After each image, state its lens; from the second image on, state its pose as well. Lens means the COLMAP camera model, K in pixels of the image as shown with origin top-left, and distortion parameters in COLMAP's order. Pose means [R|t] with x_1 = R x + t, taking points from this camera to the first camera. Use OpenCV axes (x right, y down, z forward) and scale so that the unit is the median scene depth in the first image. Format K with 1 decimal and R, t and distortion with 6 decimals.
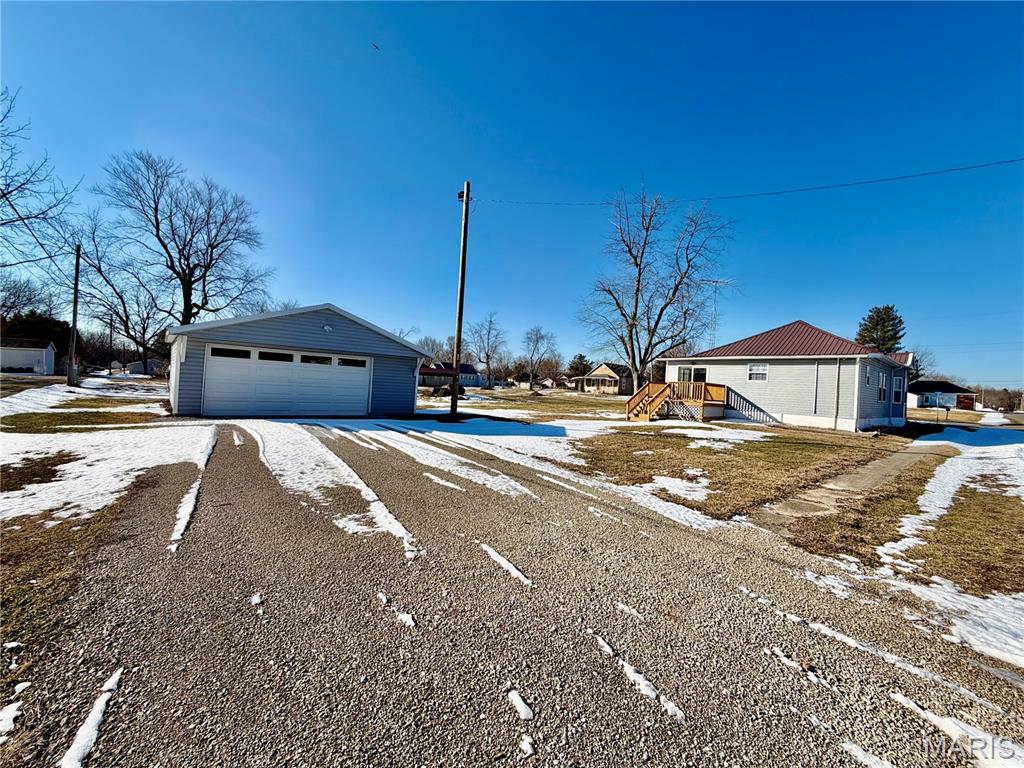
lens RADIAL K [[415.0, 0, 512.5], [0, 415.0, 384.2], [0, 0, 1]] dist [0.000832, 0.000049]
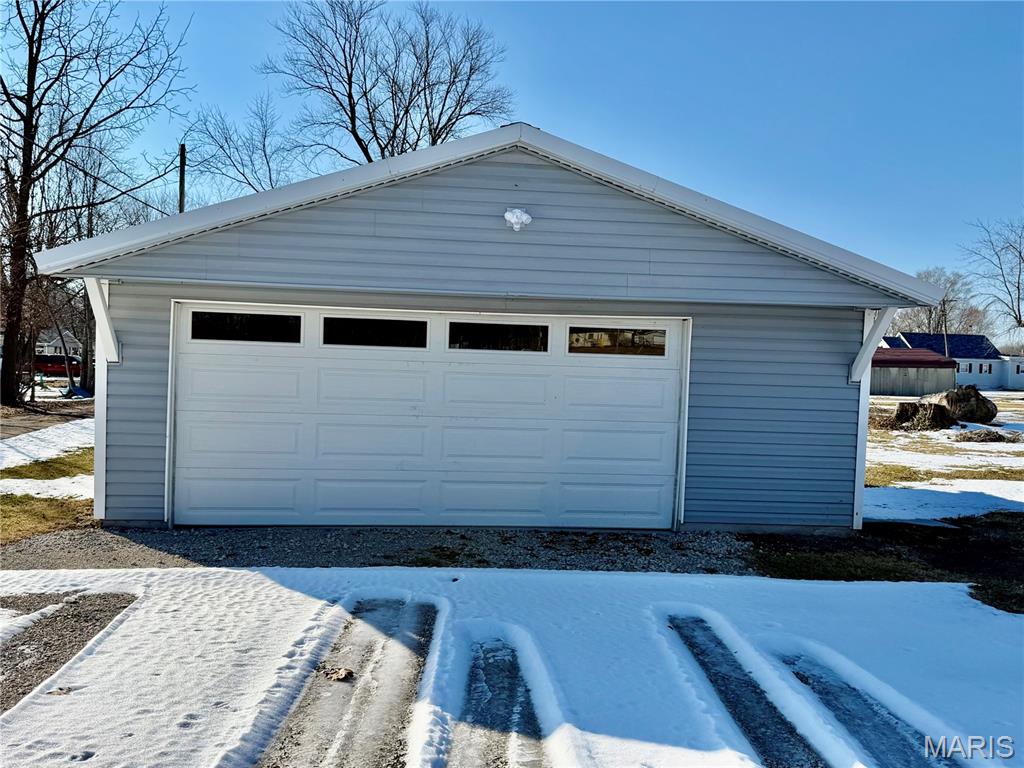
lens RADIAL K [[838.2, 0, 512.8], [0, 838.2, 384.1], [0, 0, 1]] dist [0.059536, 0.002619]
pose [[0.828919, -0.015210, -0.559161, -0.049311], [0.015198, 0.999874, -0.004669, -0.008378], [0.559162, -0.004628, 0.829046, 0.186917]]
